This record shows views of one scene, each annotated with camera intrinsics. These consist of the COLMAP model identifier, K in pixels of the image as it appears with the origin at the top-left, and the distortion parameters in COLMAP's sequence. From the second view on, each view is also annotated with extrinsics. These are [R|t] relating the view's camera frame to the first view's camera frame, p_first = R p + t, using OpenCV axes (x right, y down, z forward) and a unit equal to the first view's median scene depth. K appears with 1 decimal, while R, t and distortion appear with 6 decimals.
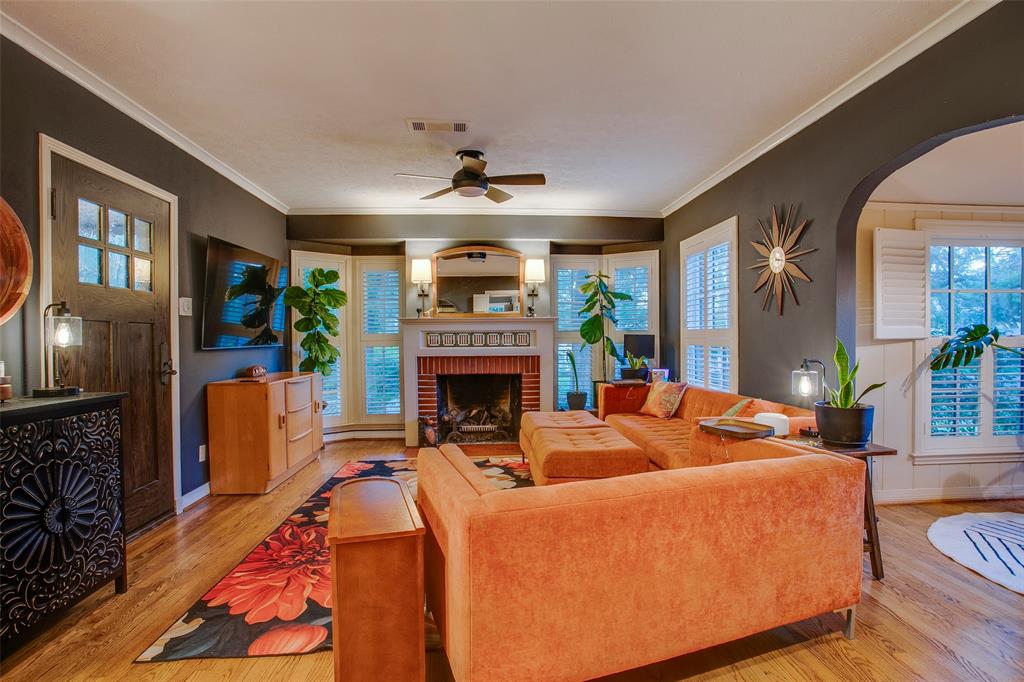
lens RADIAL K [[499.1, 0, 518.6], [0, 499.1, 346.8], [0, 0, 1]] dist [-0.048460, 0.016178]
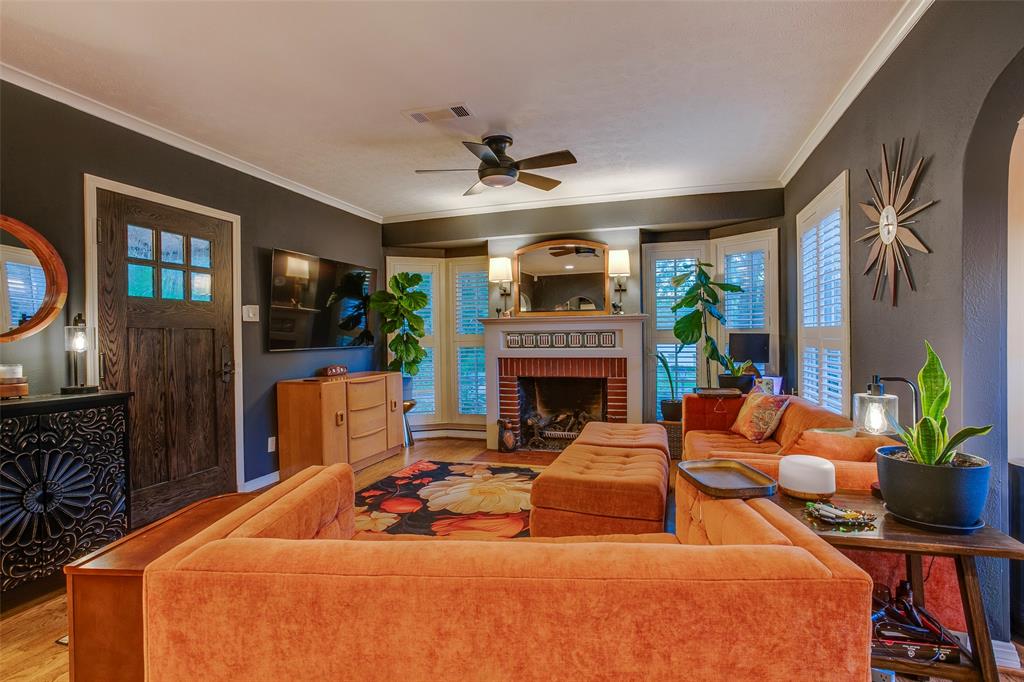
lens RADIAL K [[499.1, 0, 514.5], [0, 499.1, 342.3], [0, 0, 1]] dist [-0.048460, 0.016178]
pose [[0.928379, -0.000556, -0.371633, 0.264473], [0.000037, 0.999999, -0.001403, -0.012504], [0.371634, 0.001289, 0.928379, 0.156525]]
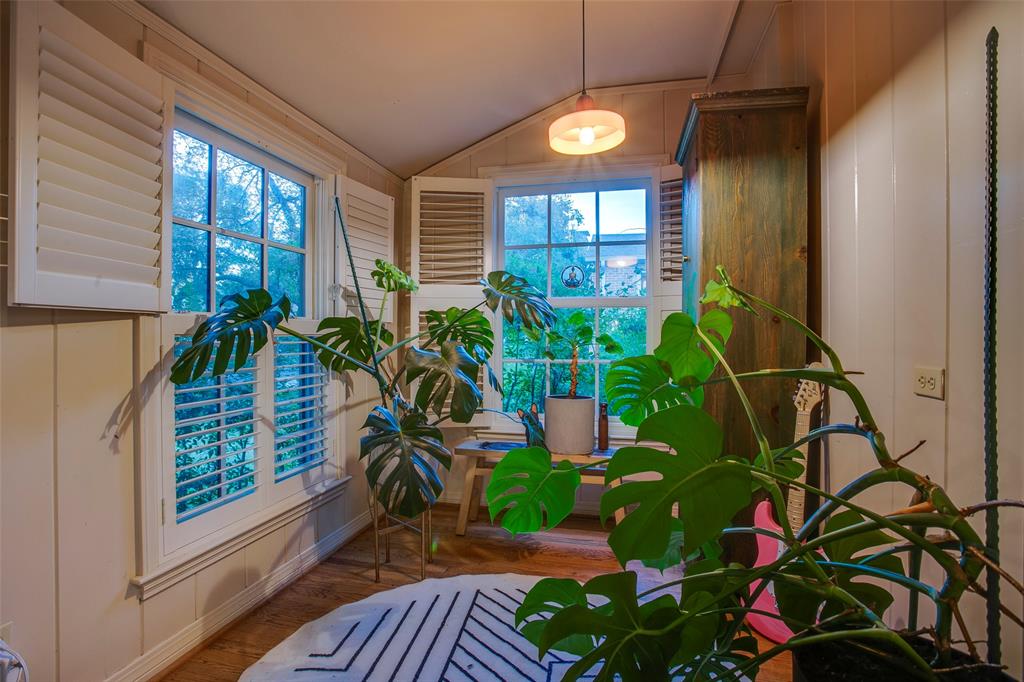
lens RADIAL K [[510.5, 0, 507.4], [0, 510.5, 333.6], [0, 0, 1]] dist [-0.048973, 0.018152]
pose [[0.305695, 0.006555, 0.952107, 0.424295], [0.013600, 0.999844, -0.011250, 0.009952], [-0.952032, 0.016388, 0.305559, 0.475051]]
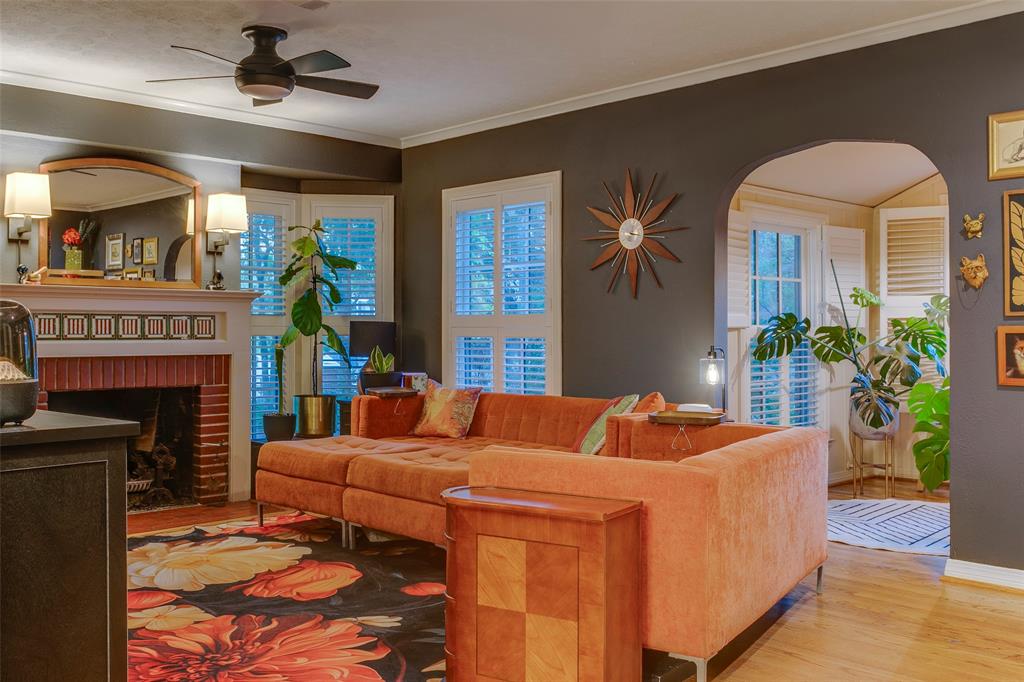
lens RADIAL K [[964.7, 0, 481.4], [0, 964.7, 324.8], [0, 0, 1]] dist [0.021243, 0.000000]
pose [[0.785526, 0.010994, 0.618731, -0.626175], [0.006837, 0.999627, -0.026442, 0.020740], [-0.618791, 0.025001, 0.785158, -0.130000]]
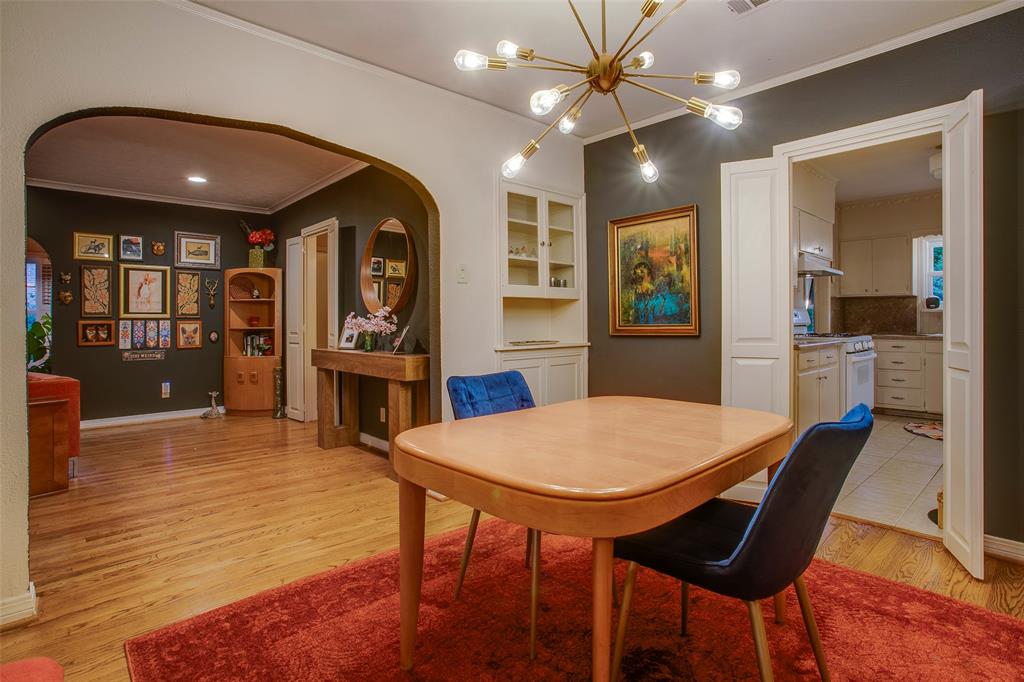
lens RADIAL K [[499.1, 0, 516.9], [0, 499.1, 323.8], [0, 0, 1]] dist [-0.048460, 0.016178]
pose [[-0.624126, 0.018323, 0.781109, -1.220516], [0.032587, 0.999466, 0.002592, 0.038872], [-0.780644, 0.027072, -0.624389, 0.266267]]
